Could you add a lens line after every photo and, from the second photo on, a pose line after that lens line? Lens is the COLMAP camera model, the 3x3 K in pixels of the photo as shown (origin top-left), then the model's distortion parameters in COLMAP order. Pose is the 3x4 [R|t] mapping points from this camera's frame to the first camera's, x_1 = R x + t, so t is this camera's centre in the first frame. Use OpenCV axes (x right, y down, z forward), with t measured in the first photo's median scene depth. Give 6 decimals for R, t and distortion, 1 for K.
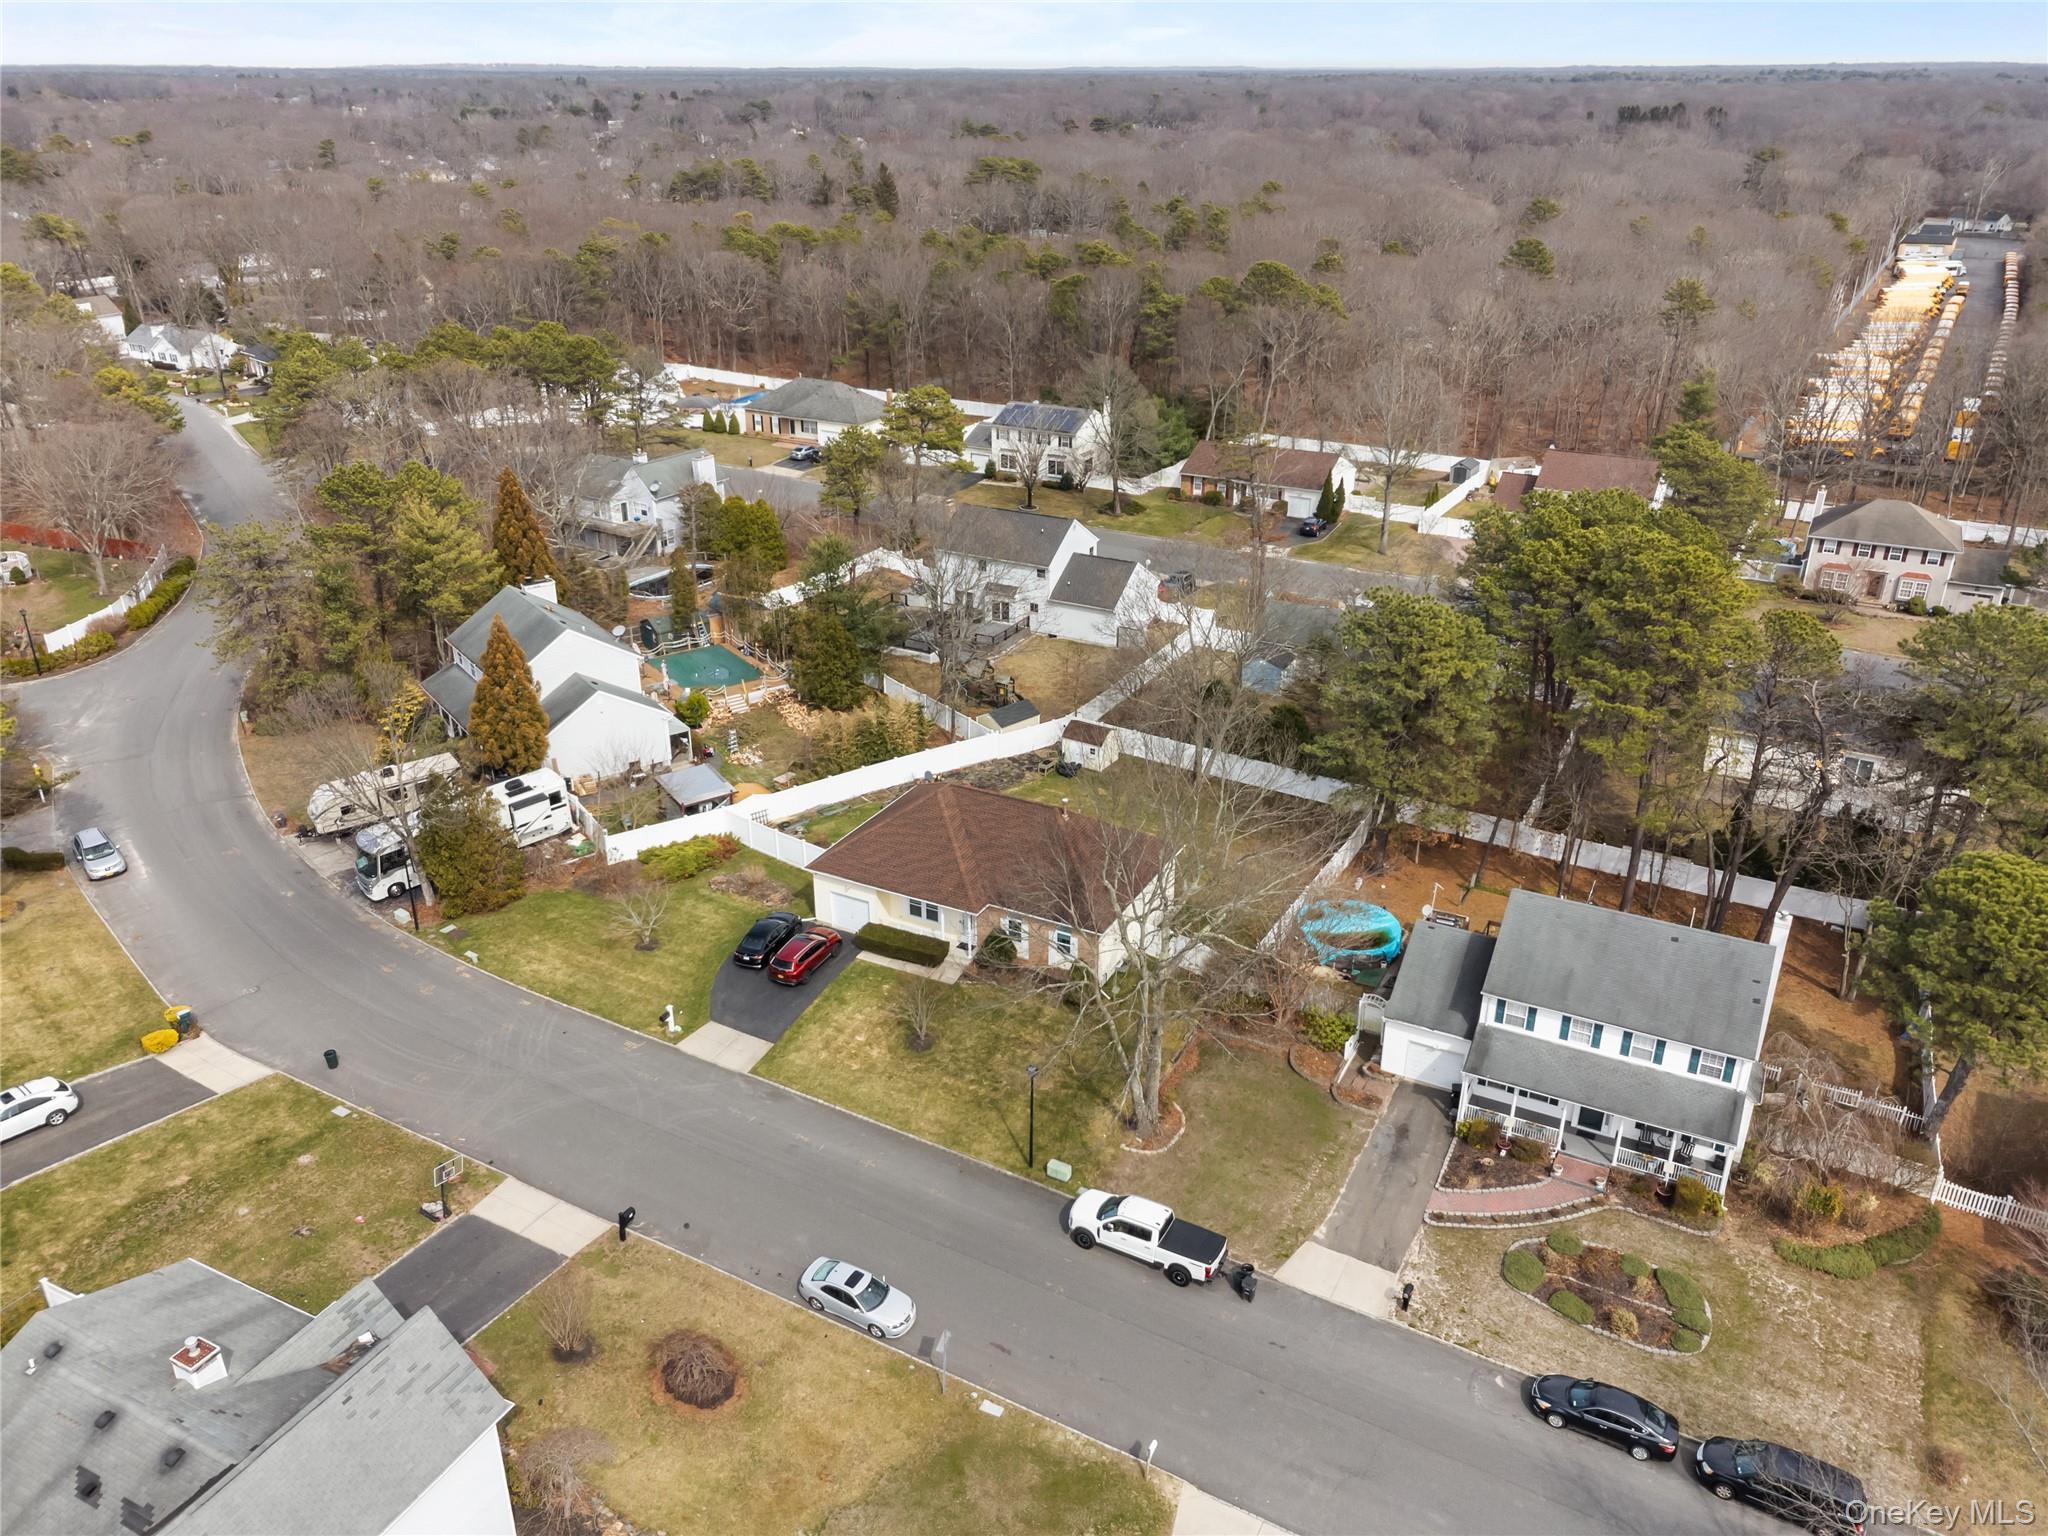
lens RADIAL K [[1529.7, 0, 1014.6], [0, 1529.7, 765.6], [0, 0, 1]] dist [0.013791, 0.013909]
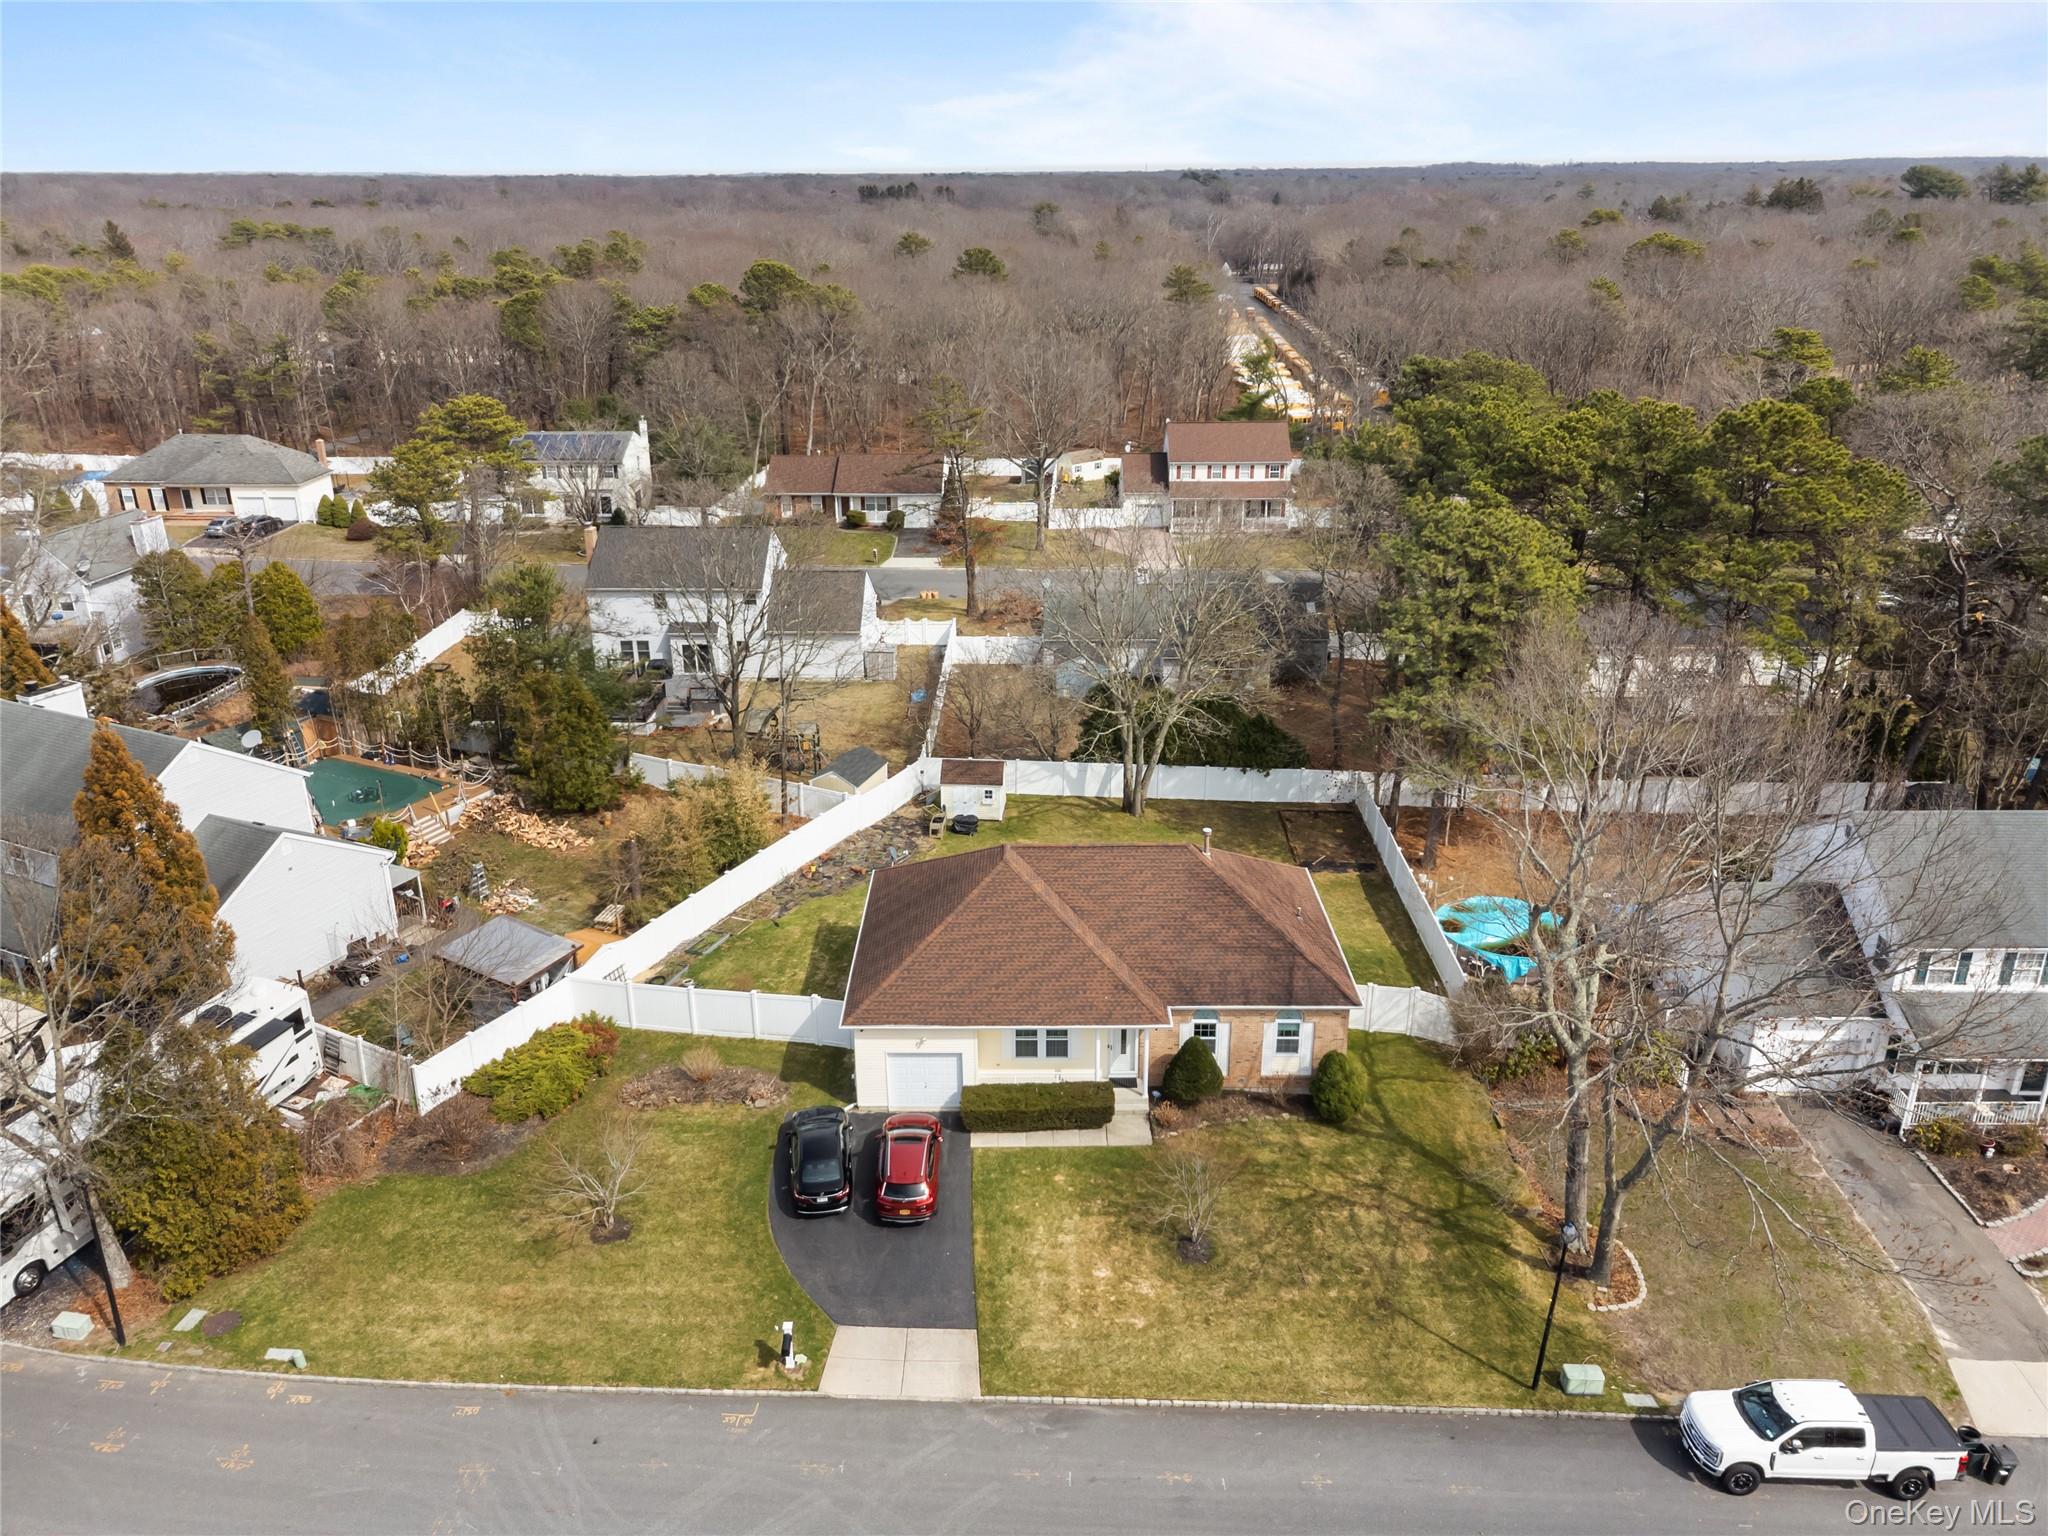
lens RADIAL K [[1529.7, 0, 1020.8], [0, 1529.7, 774.8], [0, 0, 1]] dist [0.013791, 0.013909]
pose [[0.883762, -0.173968, 0.434395, -0.282691], [0.197487, 0.980262, -0.009200, -0.009818], [-0.424221, 0.093918, 0.900675, 0.365042]]
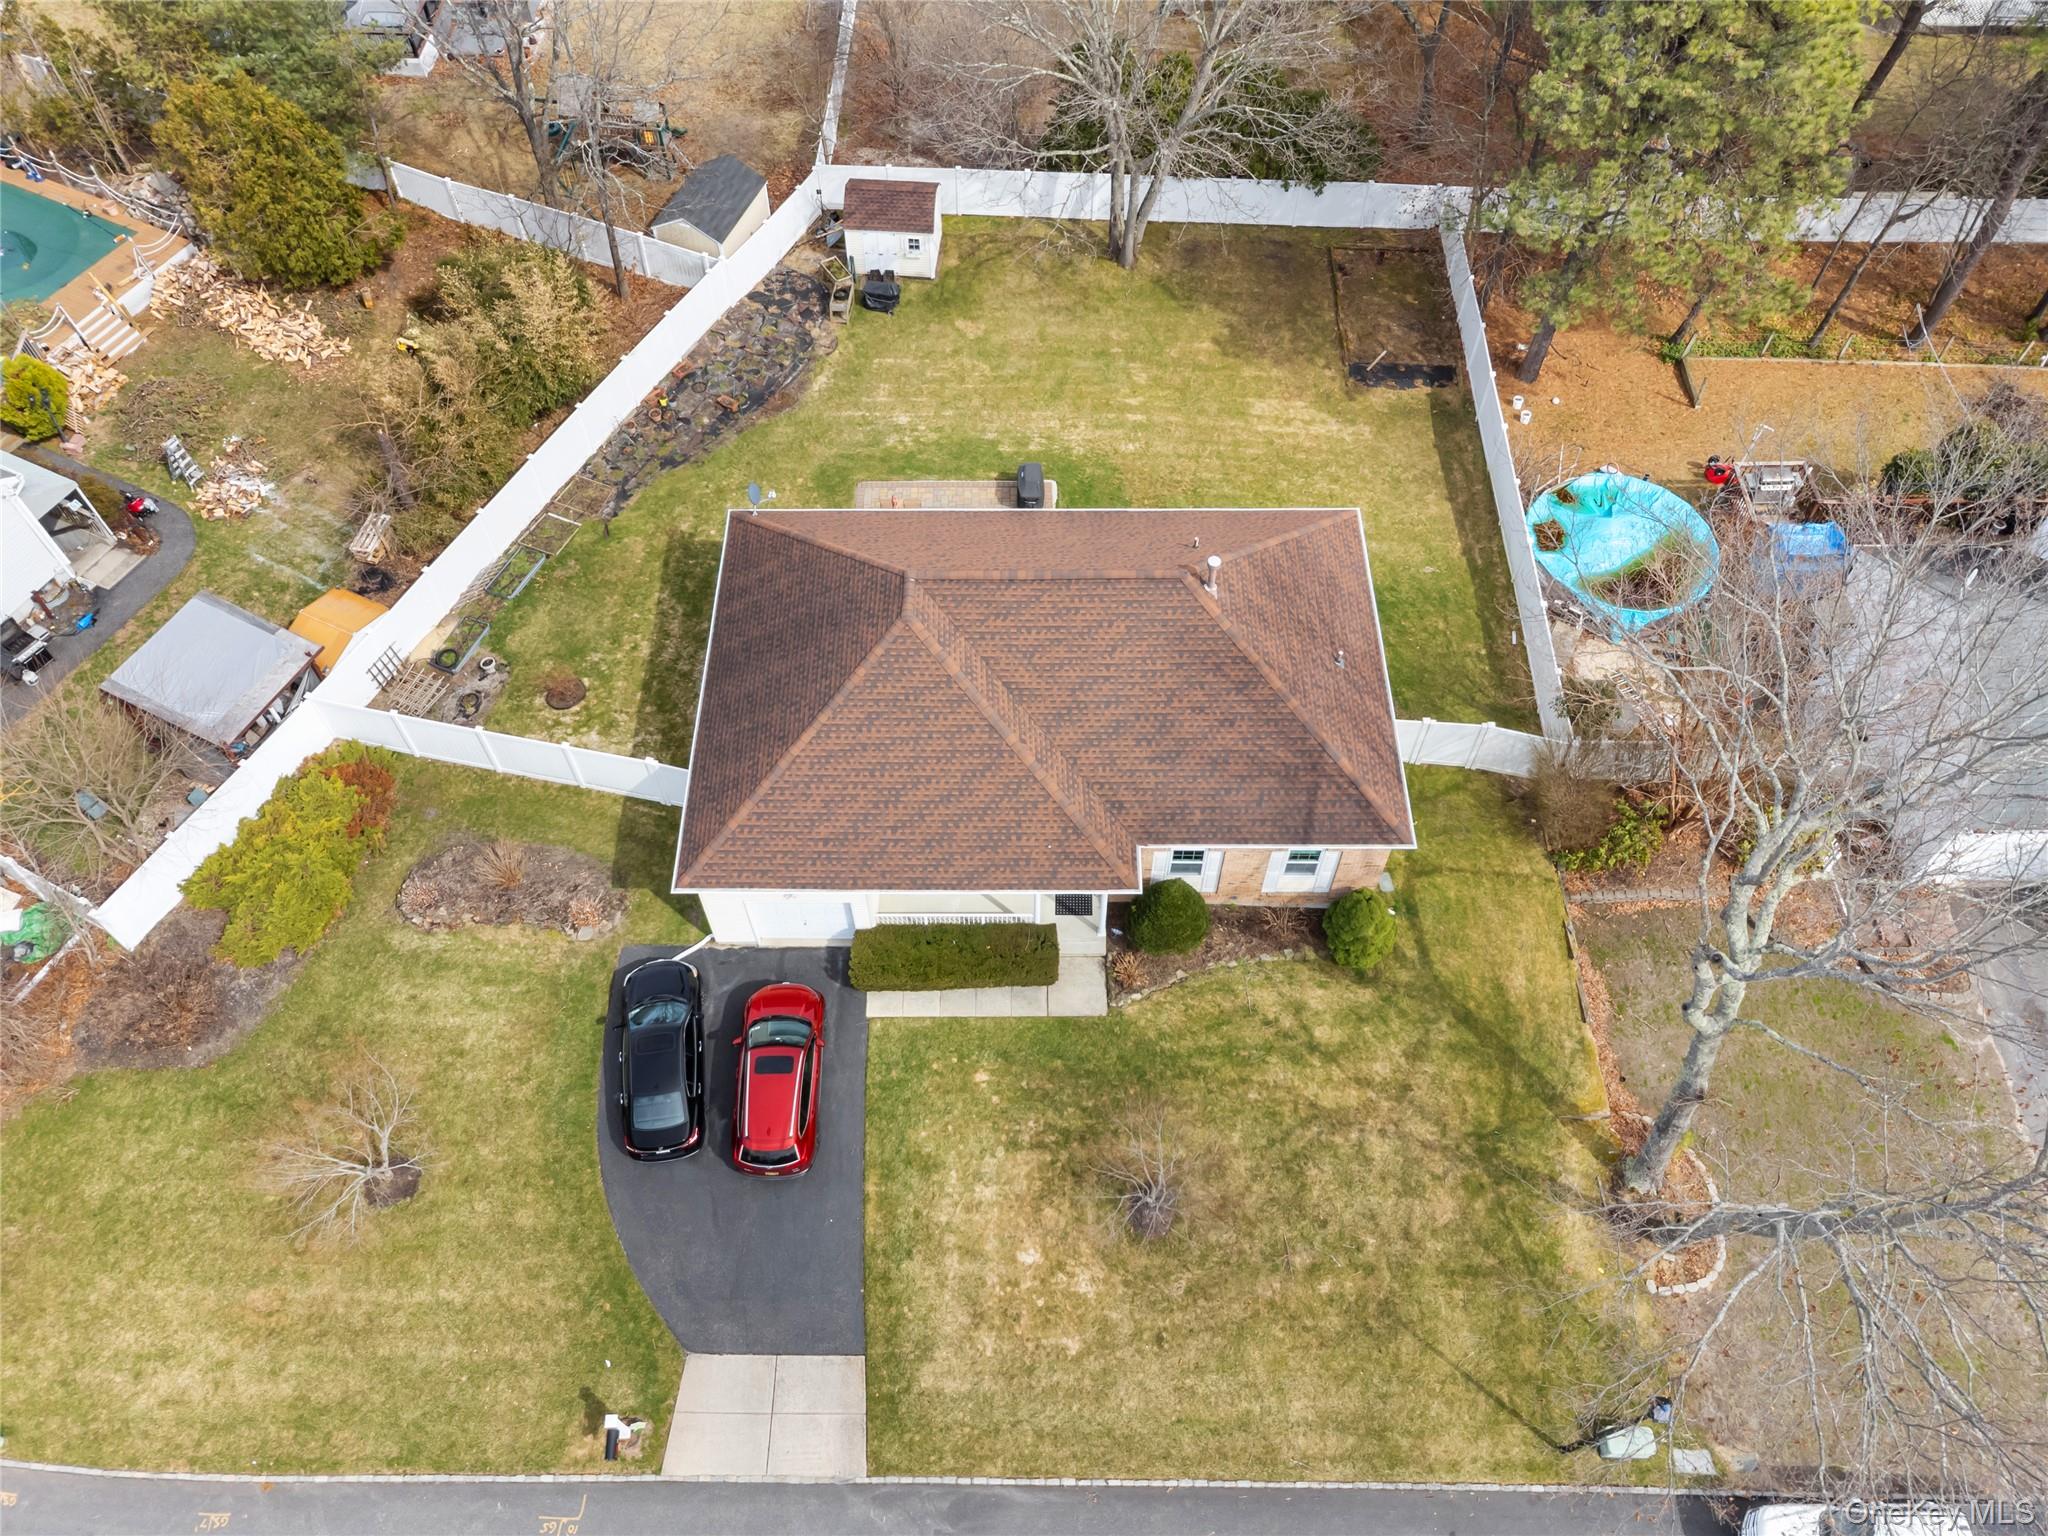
lens RADIAL K [[1529.7, 0, 1020.7], [0, 1529.7, 771.7], [0, 0, 1]] dist [0.013791, 0.013909]
pose [[0.884605, -0.386758, 0.260563, -0.133214], [0.195936, 0.815271, 0.544924, -0.153948], [-0.423183, -0.430989, 0.796972, 0.555035]]
